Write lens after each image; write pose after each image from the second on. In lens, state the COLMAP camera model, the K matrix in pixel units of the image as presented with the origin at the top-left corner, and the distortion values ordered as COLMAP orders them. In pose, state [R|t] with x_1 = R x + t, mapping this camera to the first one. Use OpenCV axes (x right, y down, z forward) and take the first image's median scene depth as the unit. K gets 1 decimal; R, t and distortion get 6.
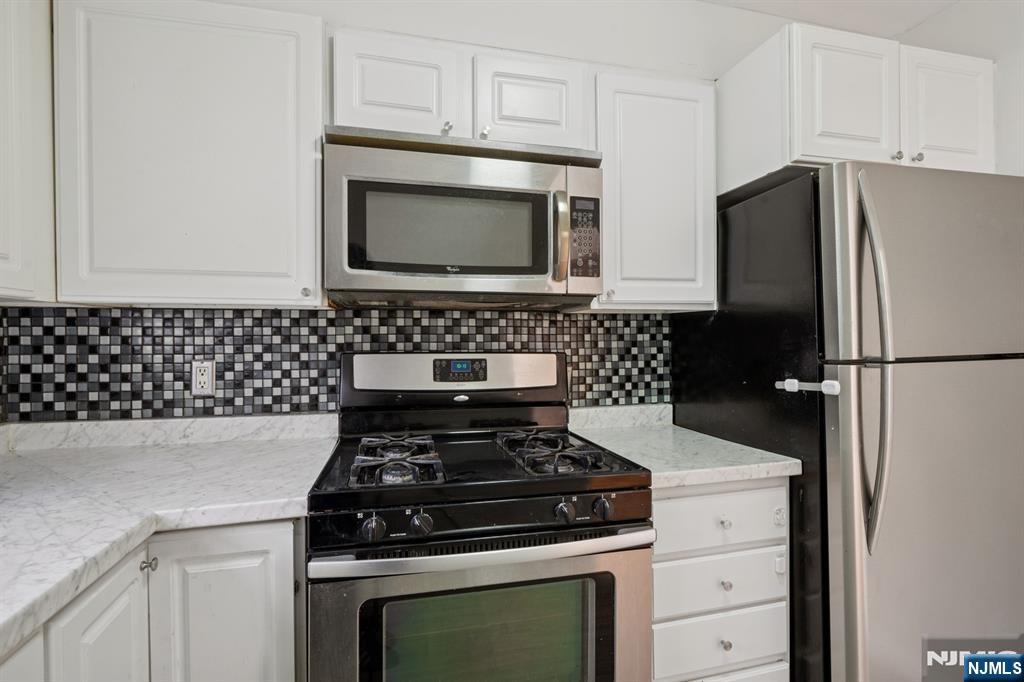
lens RADIAL K [[476.0, 0, 508.9], [0, 476.0, 339.8], [0, 0, 1]] dist [-0.018177, 0.004126]
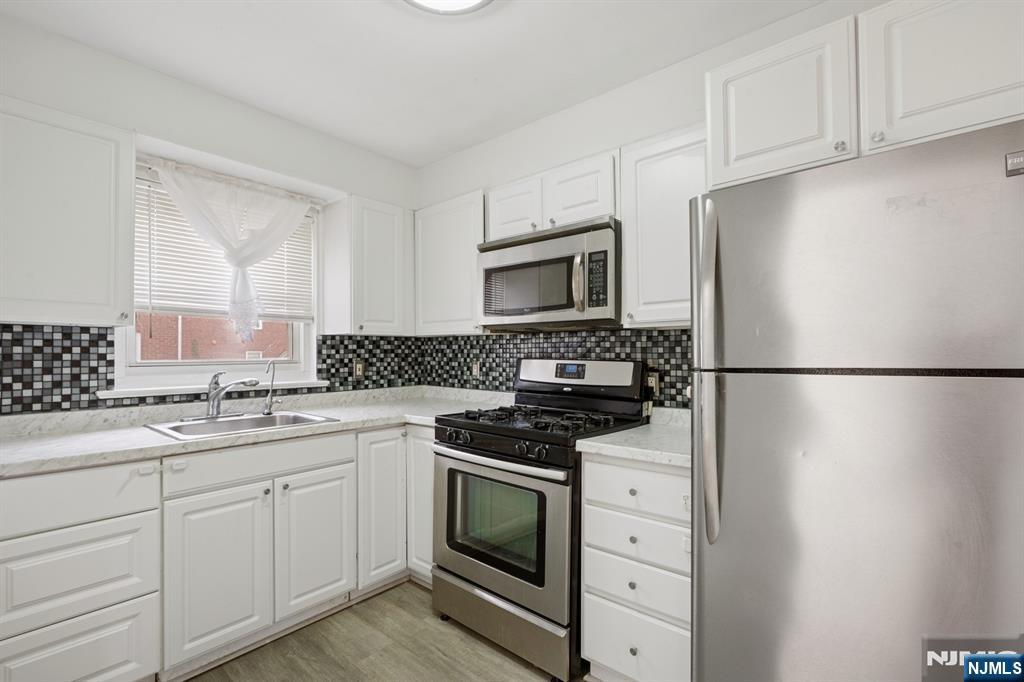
lens RADIAL K [[476.0, 0, 509.8], [0, 476.0, 346.7], [0, 0, 1]] dist [-0.018177, 0.004126]
pose [[0.560346, -0.006395, -0.828234, 1.094591], [-0.003785, 0.999940, -0.010282, 0.002107], [0.828250, 0.008896, 0.560289, -0.016558]]
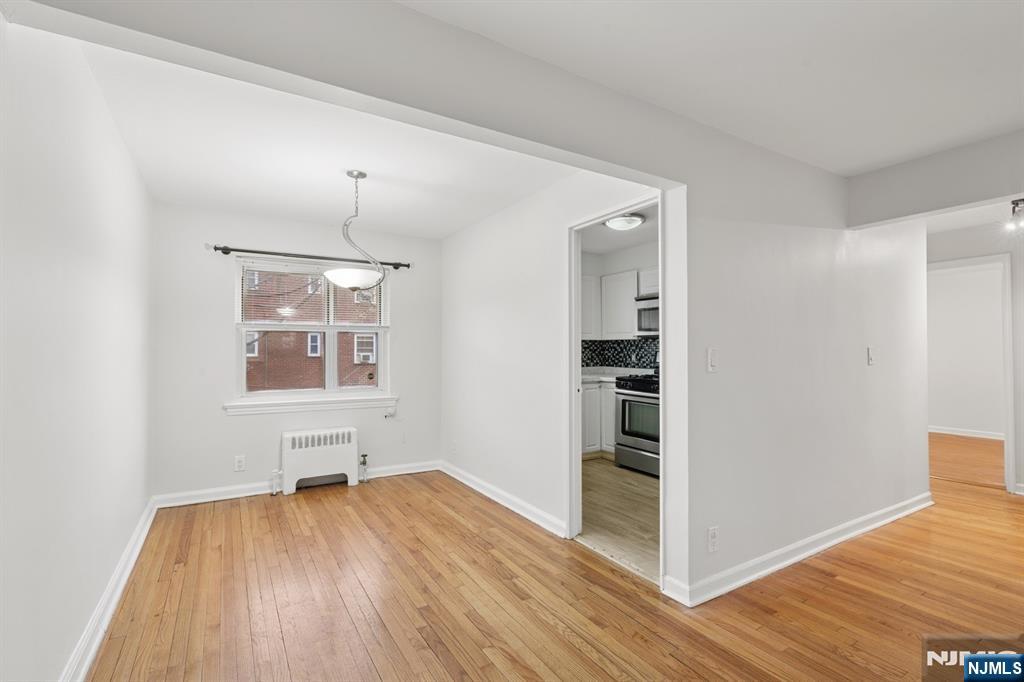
lens RADIAL K [[476.0, 0, 508.2], [0, 476.0, 344.3], [0, 0, 1]] dist [-0.018177, 0.004126]
pose [[0.274374, -0.006495, -0.961601, 2.718124], [-0.001545, 0.999973, -0.007195, 0.001407], [0.961622, 0.003460, 0.274357, -1.007292]]
